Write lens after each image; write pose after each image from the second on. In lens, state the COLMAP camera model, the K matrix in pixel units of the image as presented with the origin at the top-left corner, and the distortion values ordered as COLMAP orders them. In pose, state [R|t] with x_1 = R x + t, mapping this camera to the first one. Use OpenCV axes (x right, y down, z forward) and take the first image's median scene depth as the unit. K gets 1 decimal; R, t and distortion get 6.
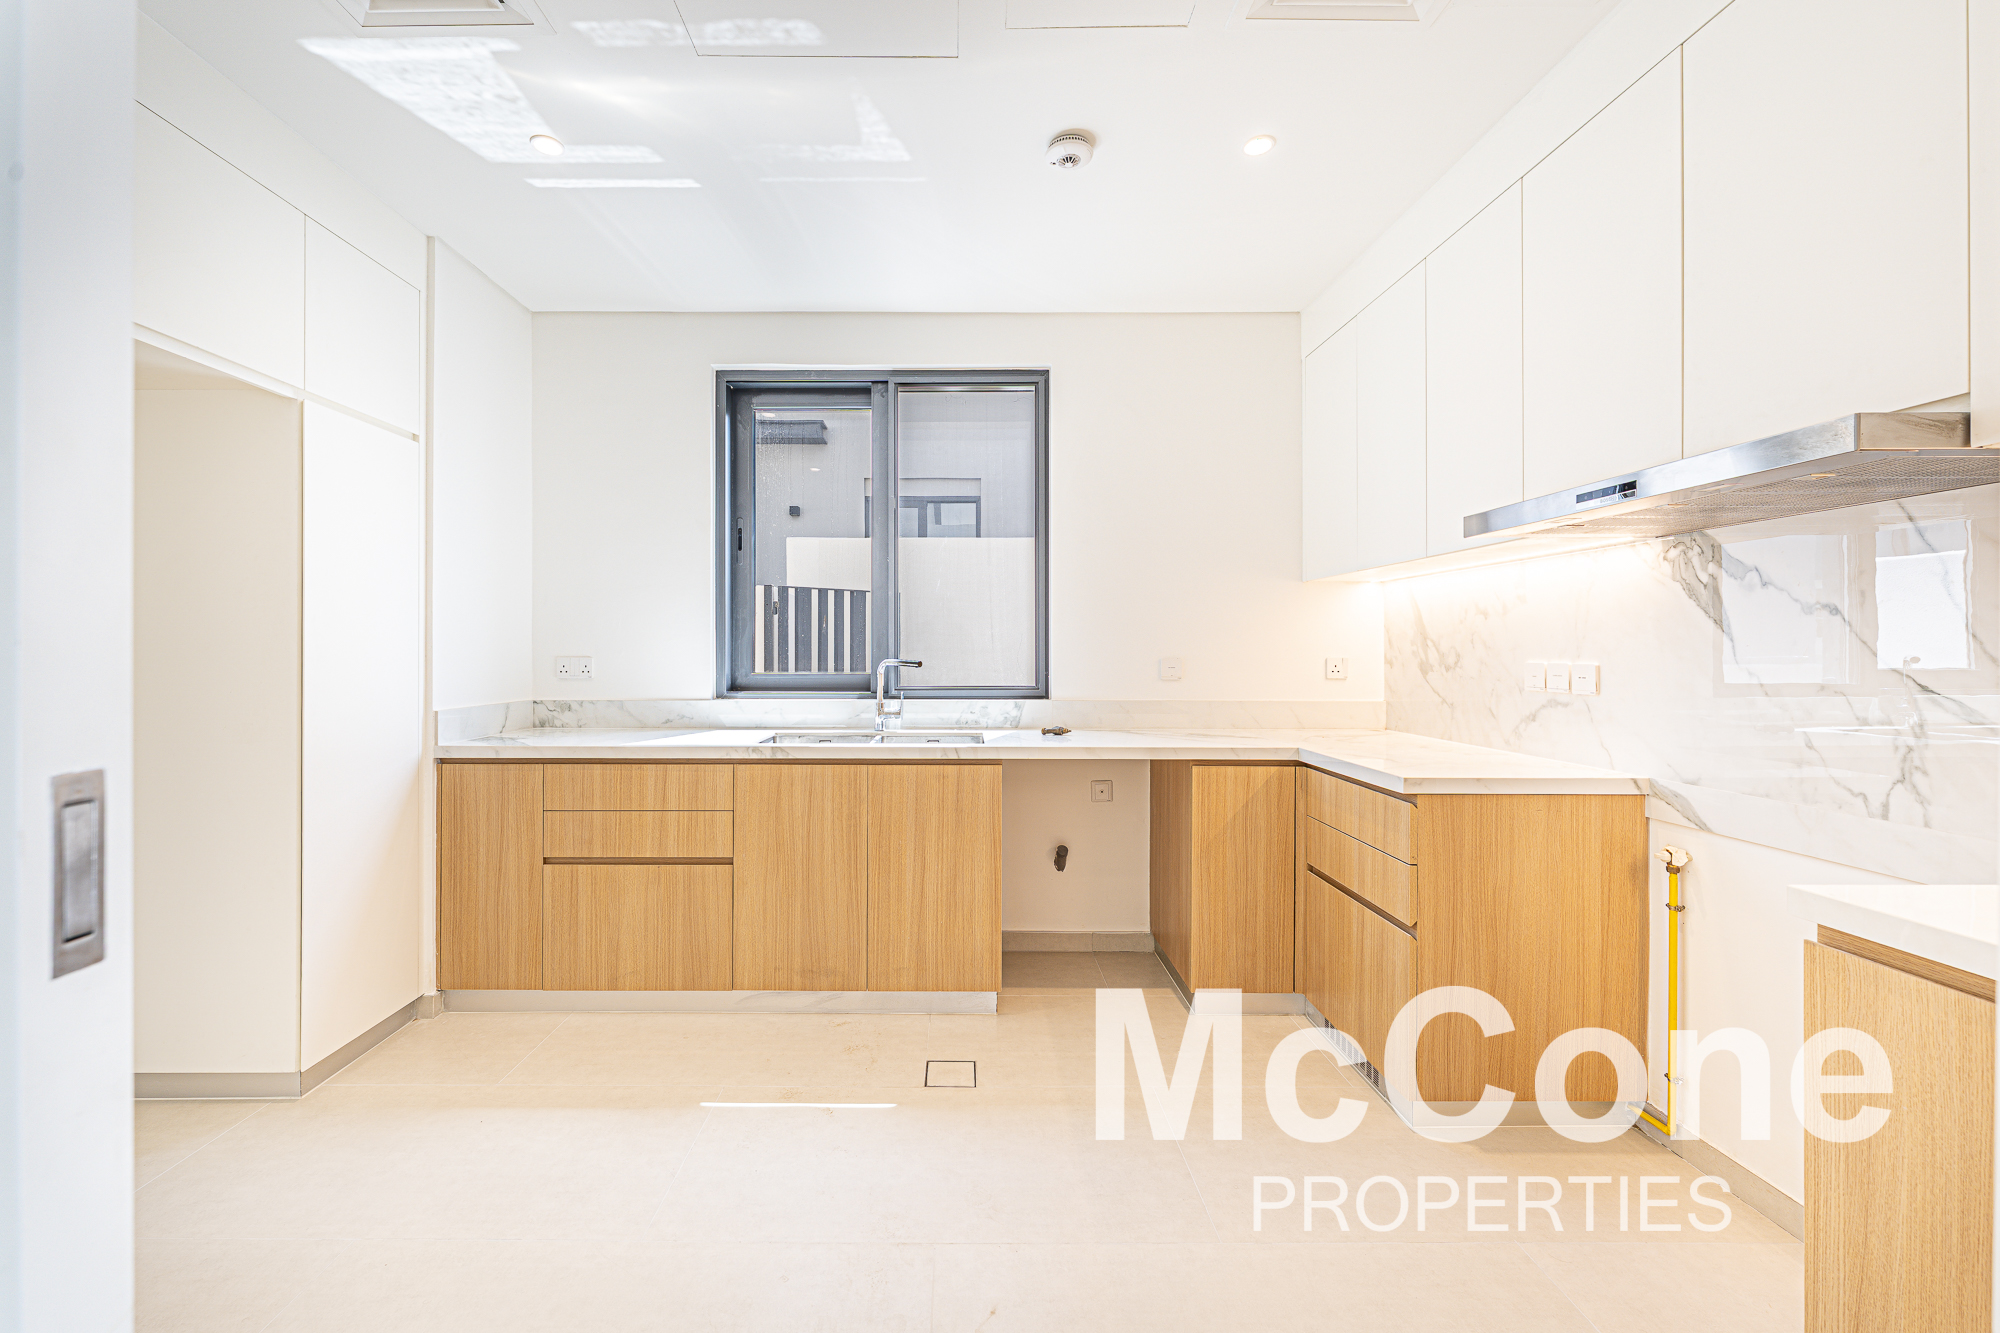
lens RADIAL K [[807.5, 0, 986.7], [0, 807.5, 654.3], [0, 0, 1]] dist [-0.002207, -0.000115]
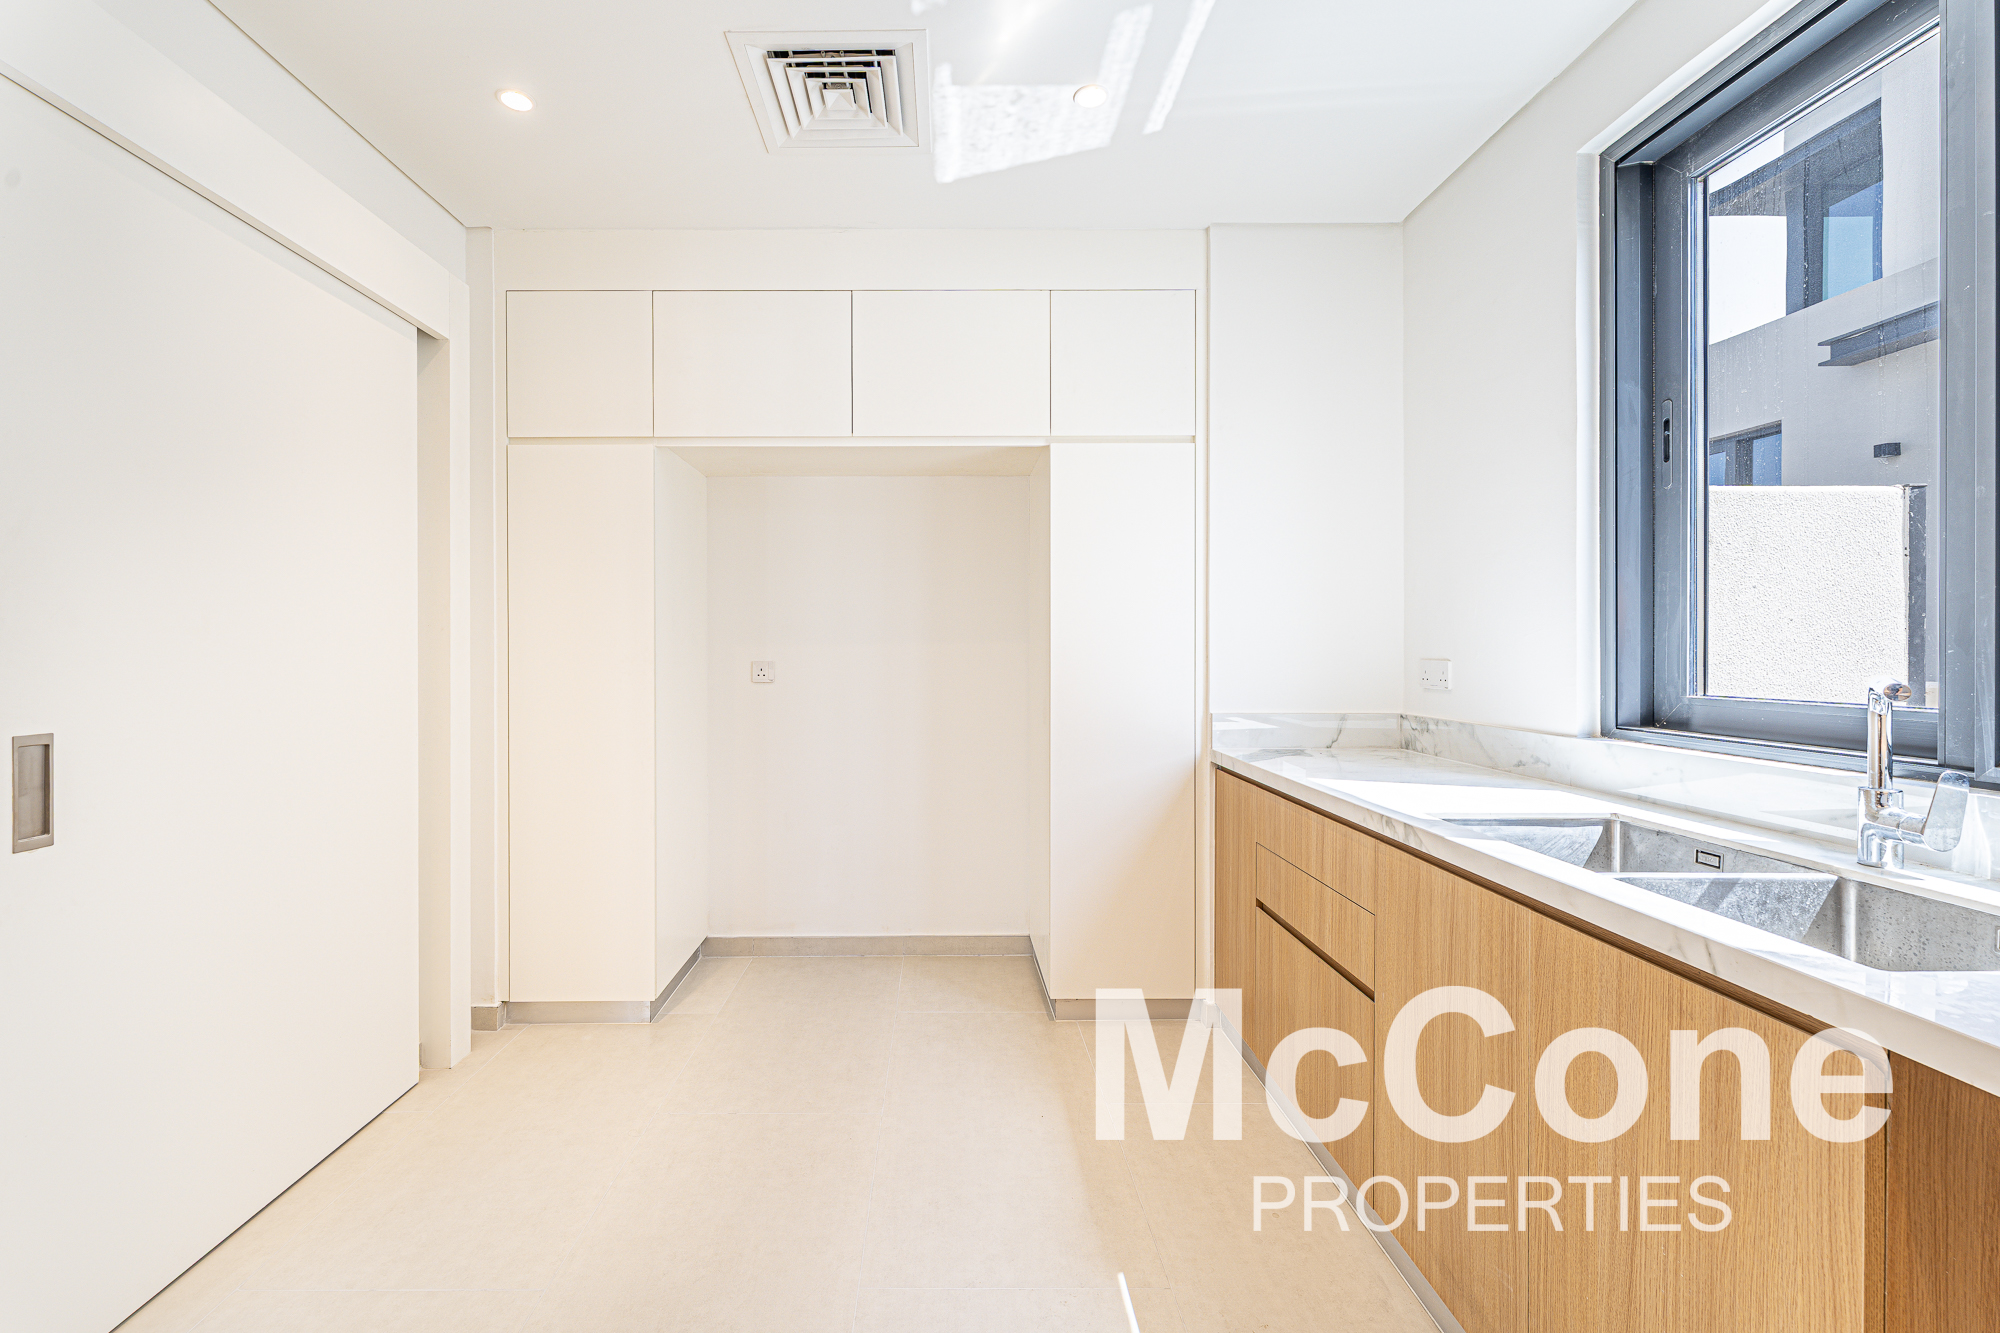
lens RADIAL K [[861.2, 0, 989.7], [0, 861.2, 653.5], [0, 0, 1]] dist [0.003345, -0.000769]
pose [[-0.028161, 0.005217, -0.999590, 0.340460], [-0.000359, 0.999986, 0.005230, -0.007342], [0.999603, 0.000506, -0.028159, 0.717735]]
